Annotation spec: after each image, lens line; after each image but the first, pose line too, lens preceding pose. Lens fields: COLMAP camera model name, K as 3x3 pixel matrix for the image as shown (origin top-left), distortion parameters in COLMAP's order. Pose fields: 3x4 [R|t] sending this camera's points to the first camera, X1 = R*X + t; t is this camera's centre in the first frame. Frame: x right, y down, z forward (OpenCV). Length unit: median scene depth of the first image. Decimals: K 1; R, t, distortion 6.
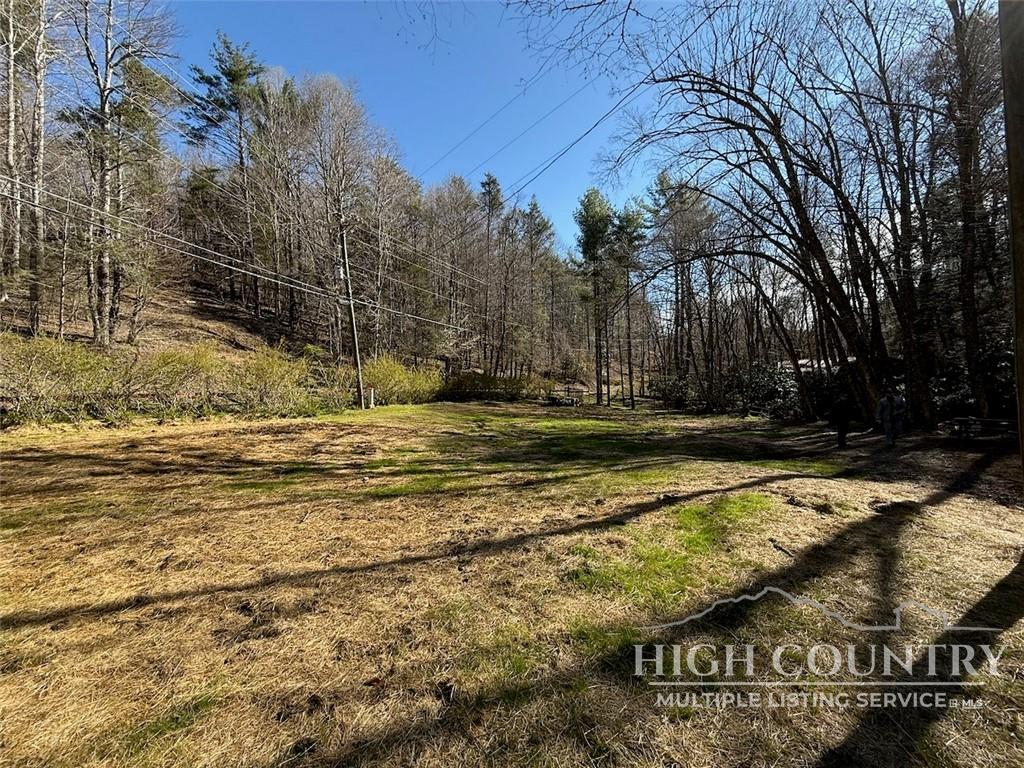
lens RADIAL K [[411.3, 0, 512.2], [0, 411.3, 386.3], [0, 0, 1]] dist [0.002692, 0.000242]
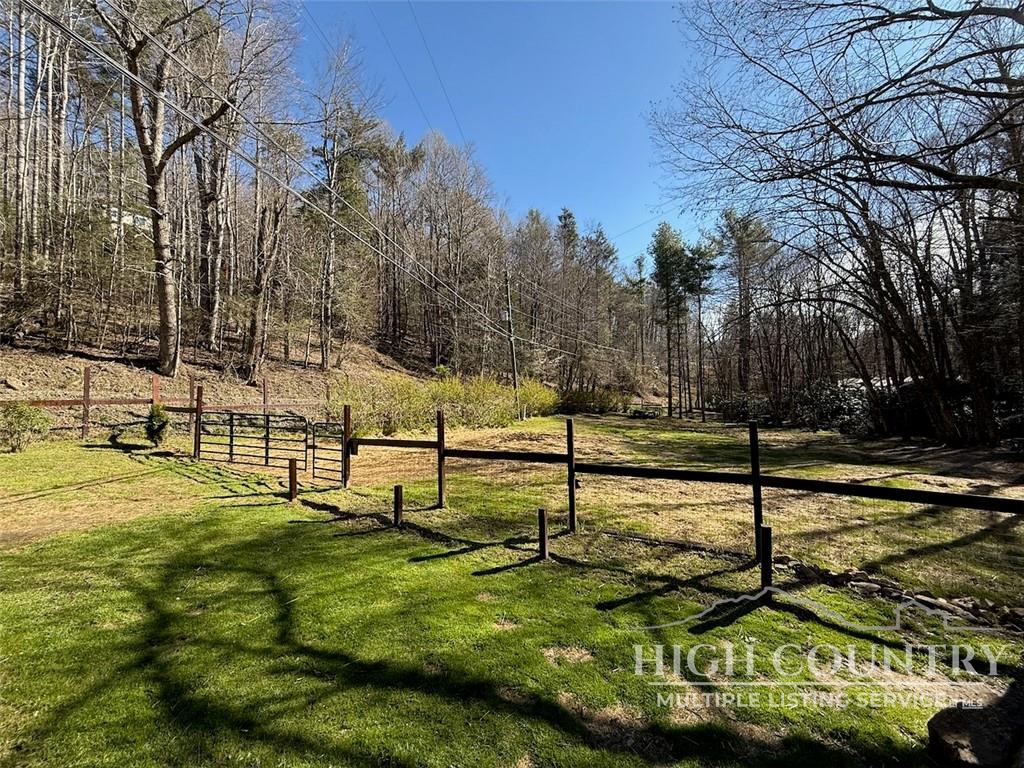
lens RADIAL K [[411.3, 0, 513.3], [0, 411.3, 385.4], [0, 0, 1]] dist [0.002692, 0.000242]
pose [[0.998071, 0.011091, -0.061090, -0.151385], [-0.012230, 0.999758, -0.018302, -0.015918], [0.060872, 0.019014, 0.997964, -0.140868]]
